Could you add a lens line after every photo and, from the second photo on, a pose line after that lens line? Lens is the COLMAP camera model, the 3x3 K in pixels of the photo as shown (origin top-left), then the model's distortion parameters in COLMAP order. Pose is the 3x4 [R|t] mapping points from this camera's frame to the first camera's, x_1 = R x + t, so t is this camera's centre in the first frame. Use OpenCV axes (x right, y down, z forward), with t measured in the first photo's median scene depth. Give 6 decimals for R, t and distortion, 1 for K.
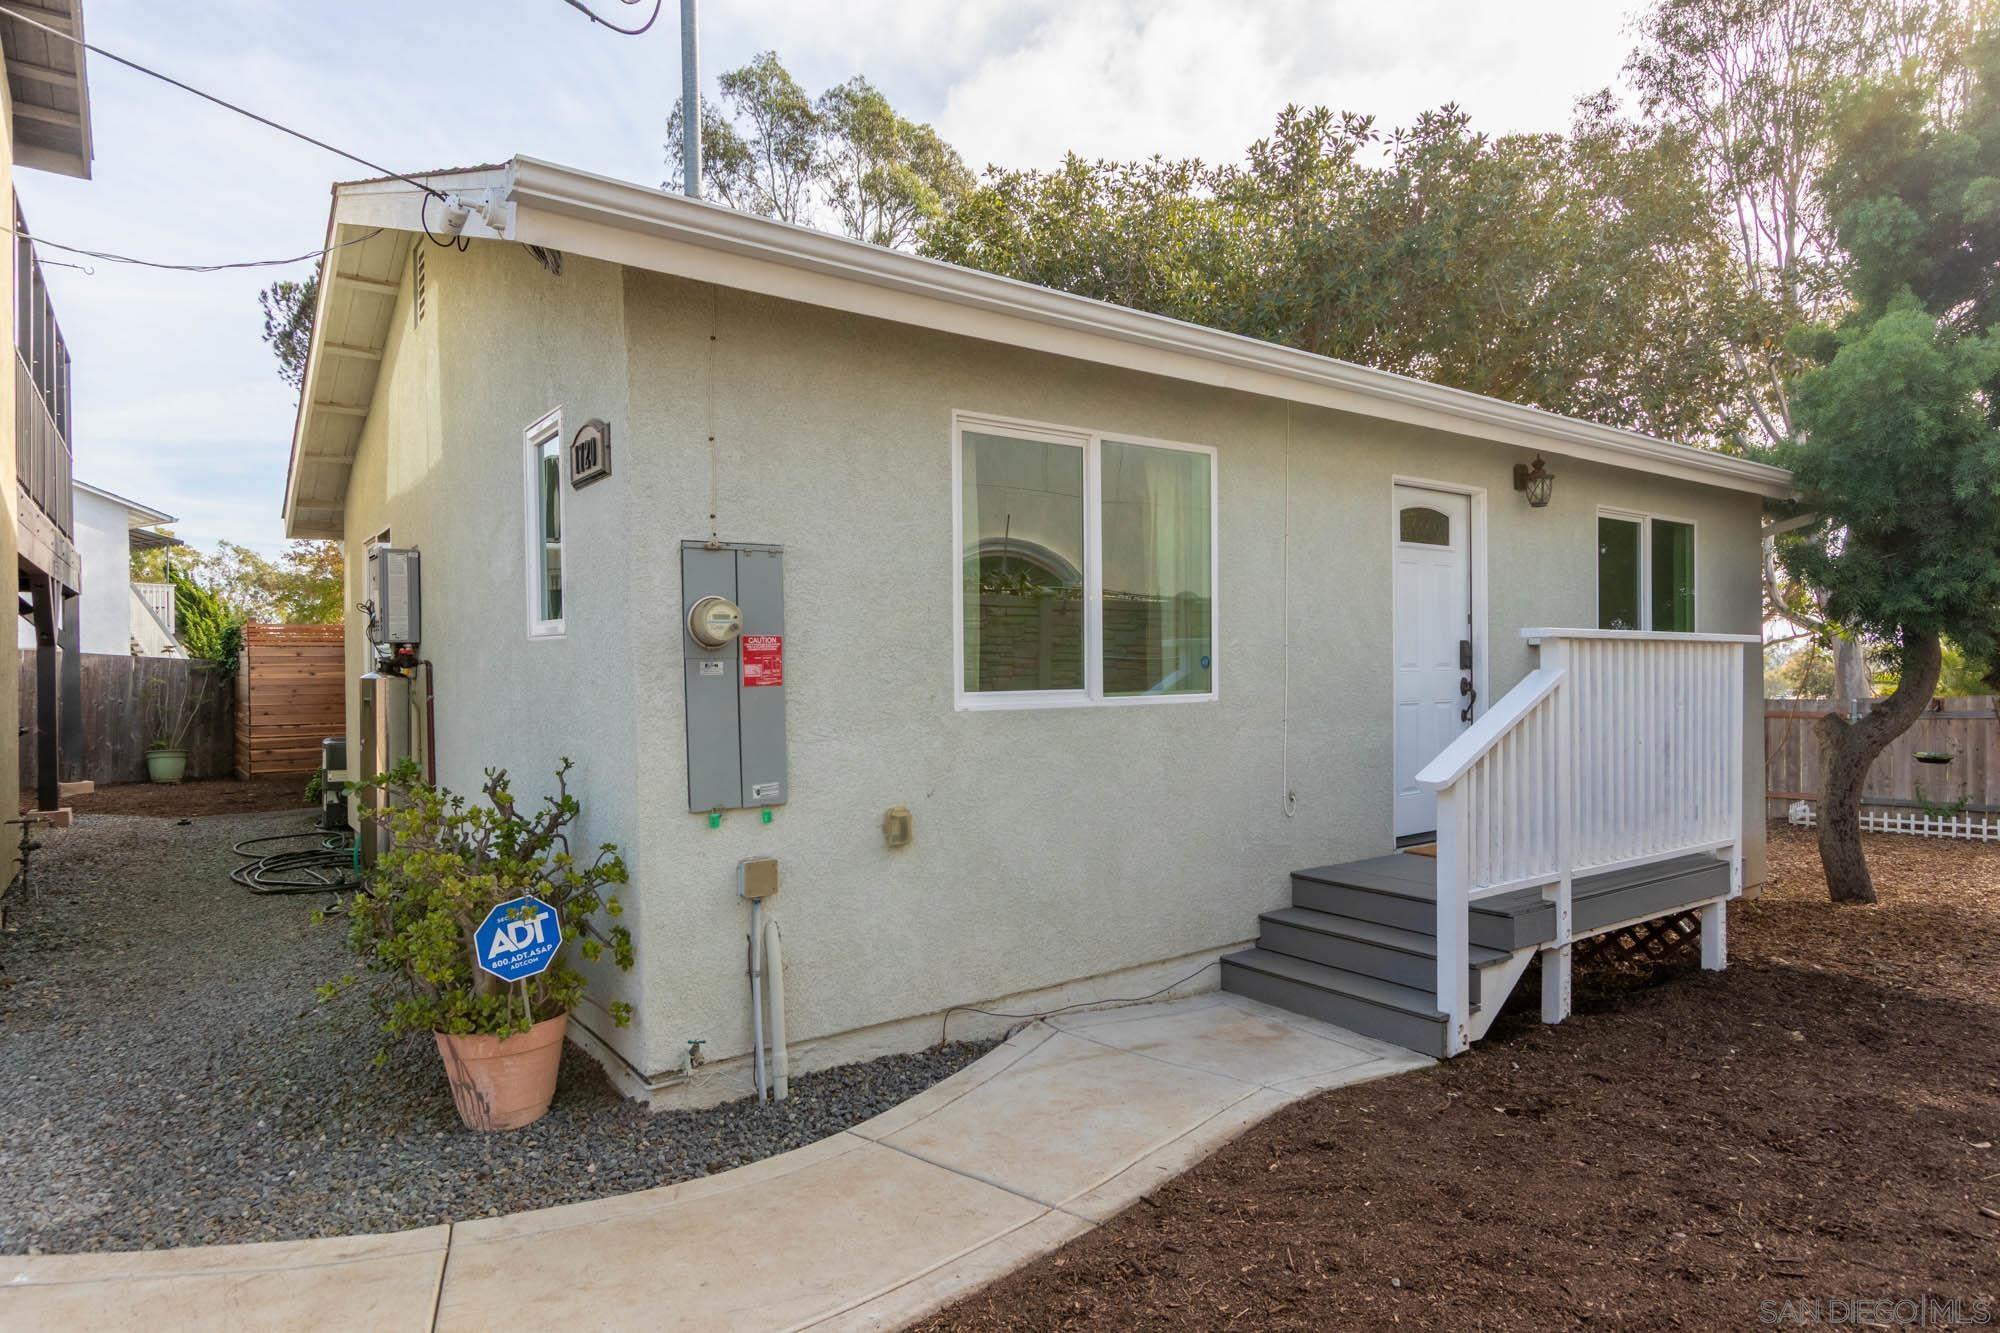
lens RADIAL K [[1121.5, 0, 1000.4], [0, 1121.5, 675.6], [0, 0, 1]] dist [0.008644, -0.004441]
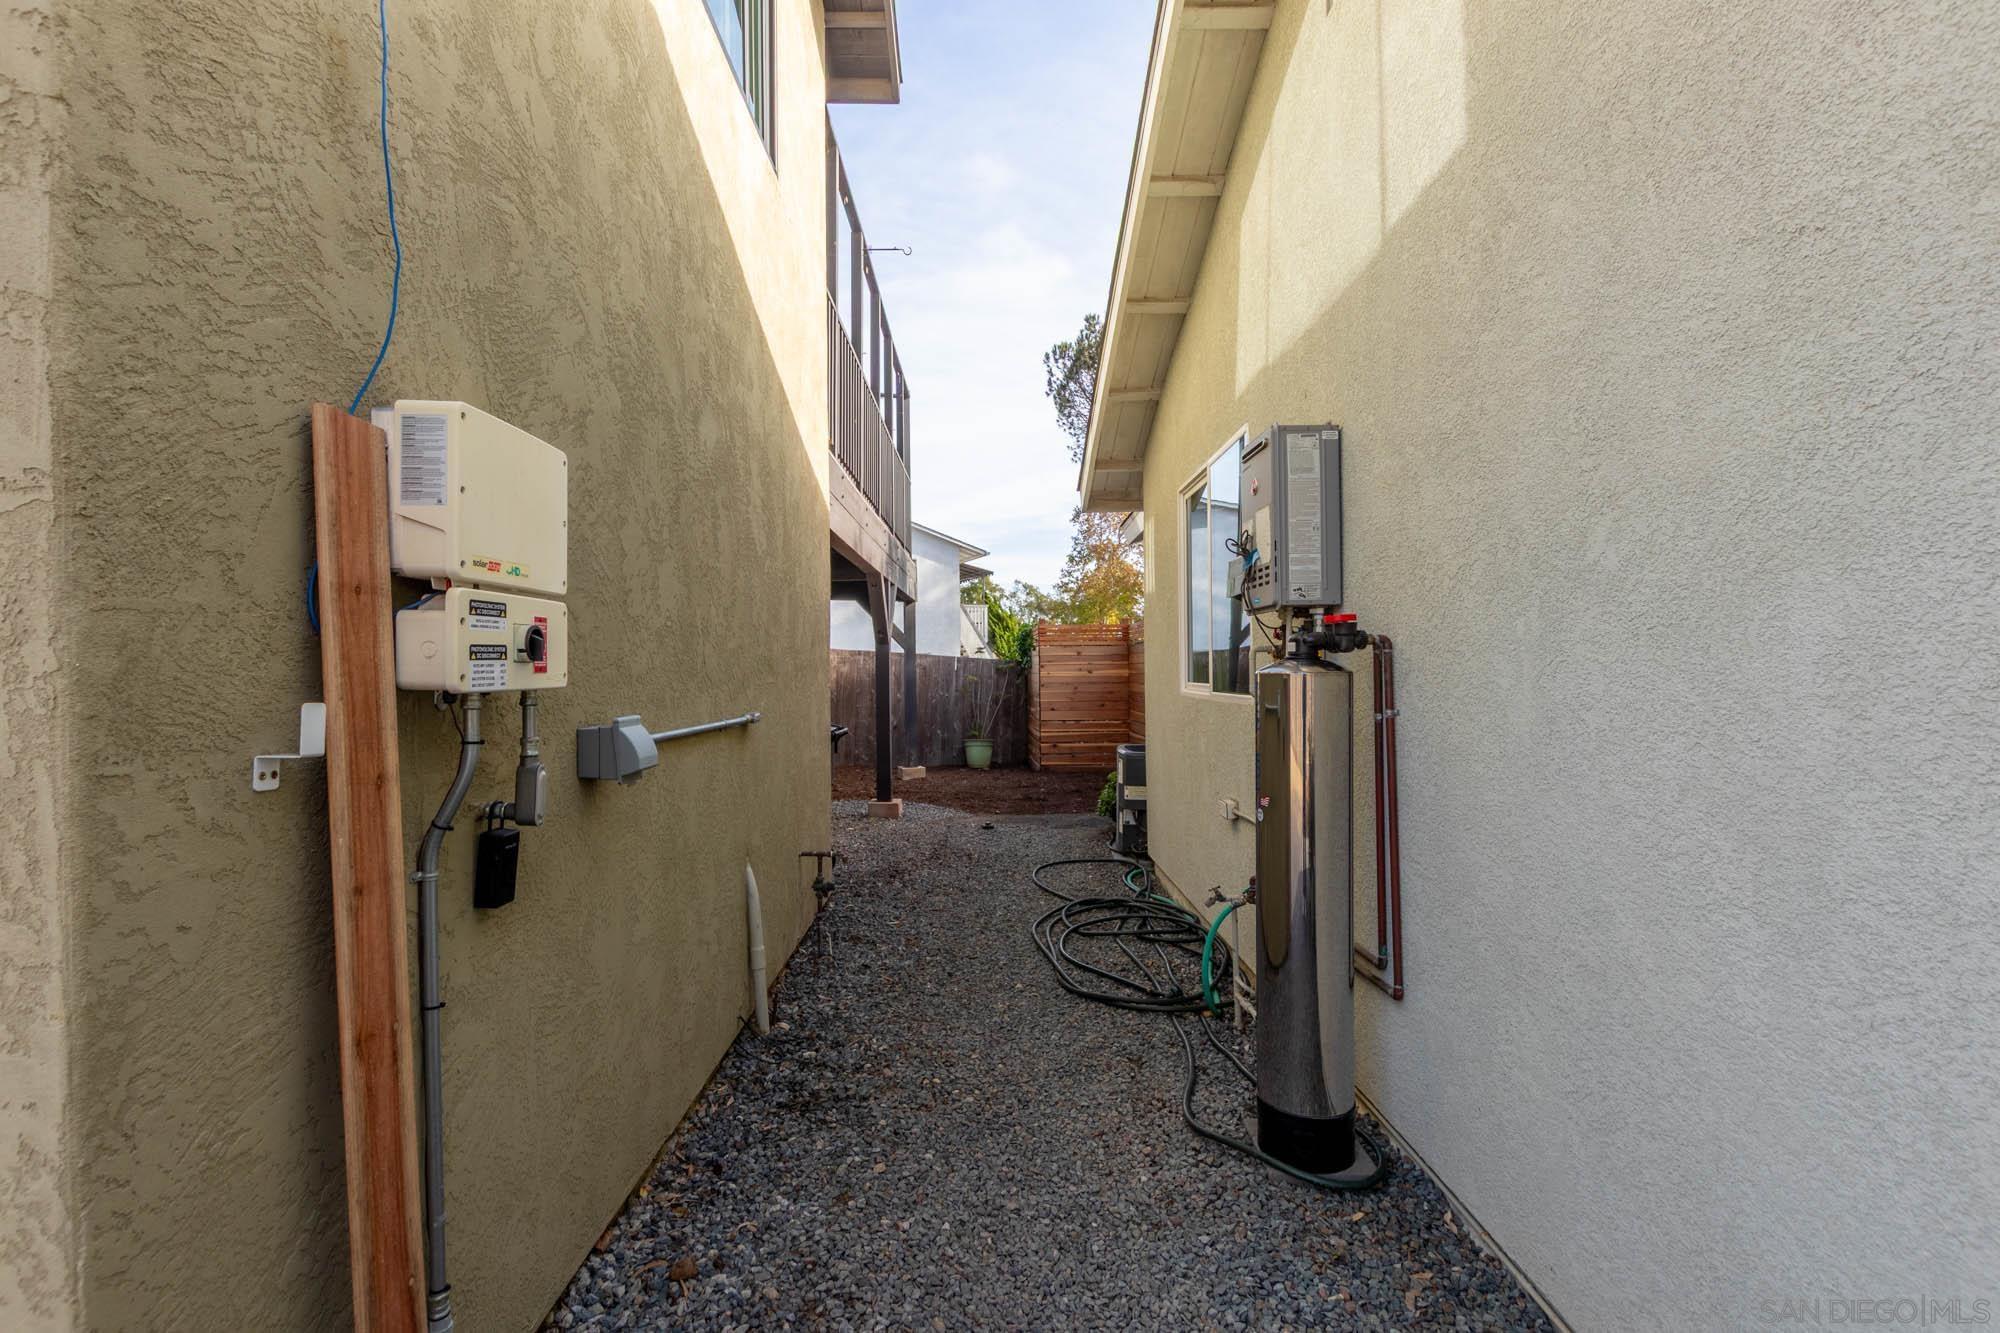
lens RADIAL K [[919.6, 0, 1000.0], [0, 919.6, 673.2], [0, 0, 1]] dist [0.006961, -0.003067]
pose [[0.812097, -0.000890, -0.583522, -0.183559], [-0.000553, 0.999997, -0.002295, 0.001823], [0.583522, 0.002186, 0.812094, 0.261196]]
